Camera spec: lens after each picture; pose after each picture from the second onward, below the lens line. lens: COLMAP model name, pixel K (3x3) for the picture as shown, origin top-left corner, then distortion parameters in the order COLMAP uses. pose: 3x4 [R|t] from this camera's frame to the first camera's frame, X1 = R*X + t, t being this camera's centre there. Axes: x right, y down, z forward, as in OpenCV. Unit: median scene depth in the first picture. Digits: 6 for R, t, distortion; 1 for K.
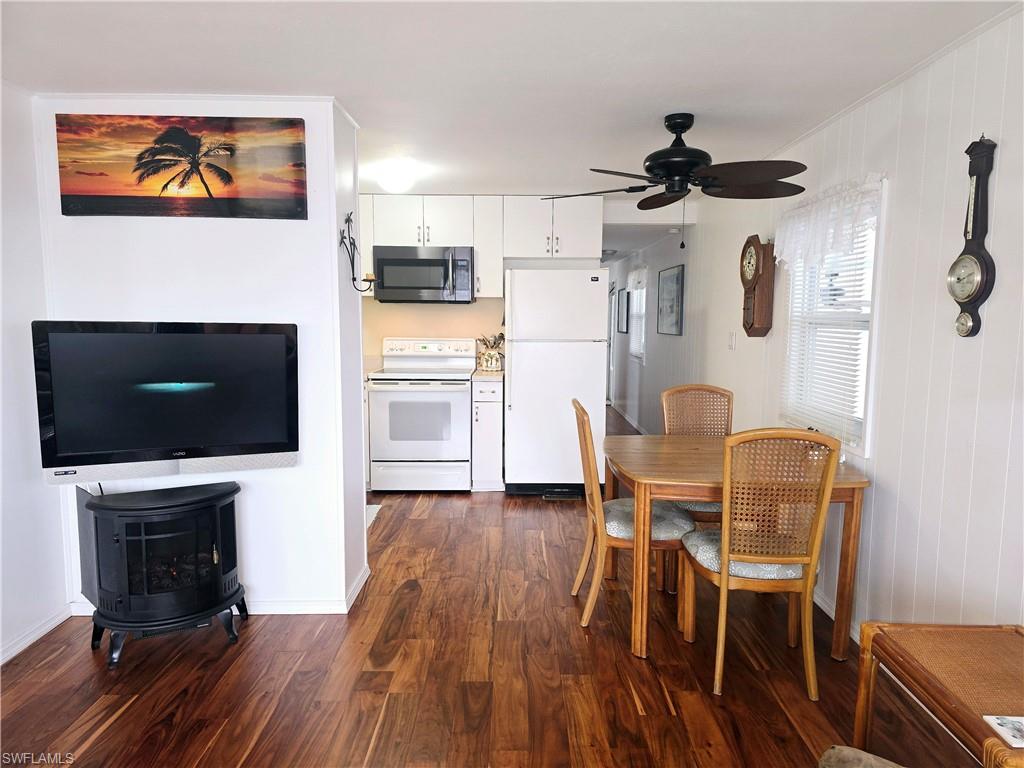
lens RADIAL K [[685.1, 0, 517.4], [0, 685.1, 393.7], [0, 0, 1]] dist [0.049220, -0.046554]
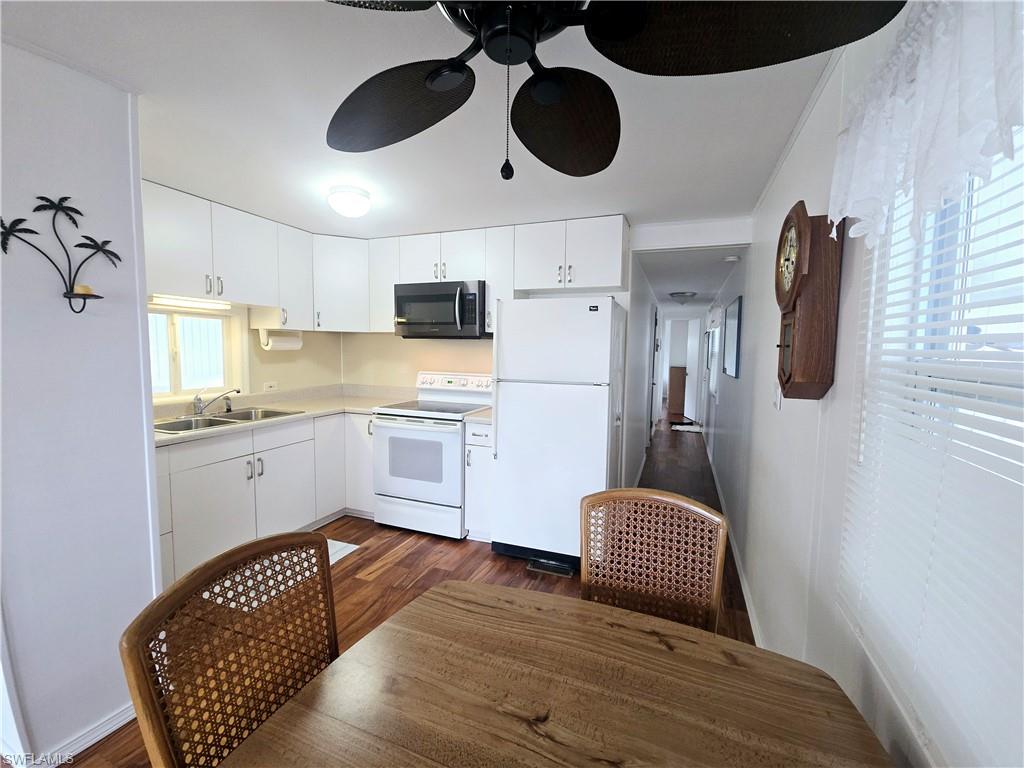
lens RADIAL K [[418.0, 0, 523.5], [0, 418.0, 376.5], [0, 0, 1]] dist [-0.010420, 0.001926]
pose [[0.933475, 0.033767, -0.357049, 0.332535], [-0.052761, 0.997655, -0.043588, -0.095185], [0.354740, 0.059527, 0.933068, 0.800025]]
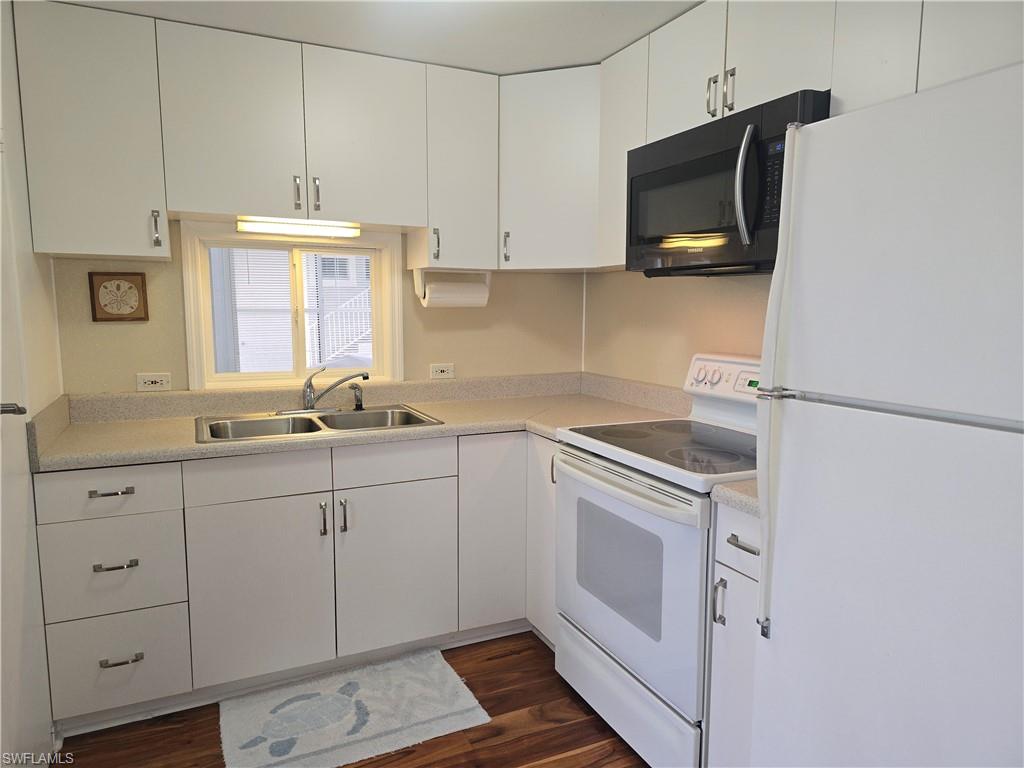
lens RADIAL K [[685.1, 0, 515.3], [0, 685.1, 385.6], [0, 0, 1]] dist [0.049220, -0.046554]
pose [[0.416416, 0.104133, -0.903191, 0.304949], [-0.108394, 0.992020, 0.064399, -0.135803], [0.902690, 0.071084, 0.424380, 1.231788]]
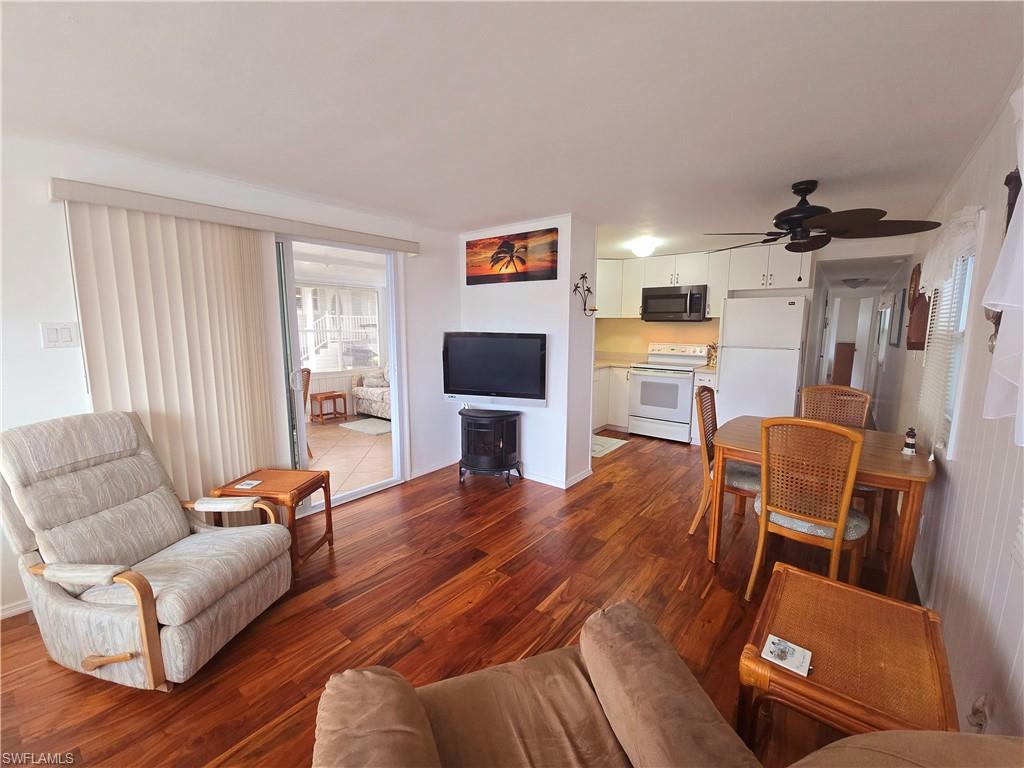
lens RADIAL K [[418.0, 0, 515.7], [0, 418.0, 380.8], [0, 0, 1]] dist [-0.010420, 0.001926]
pose [[0.778857, 0.082351, -0.621772, 0.328682], [-0.075217, 0.996452, 0.037756, -0.007149], [0.622675, 0.017361, 0.782288, 0.025579]]
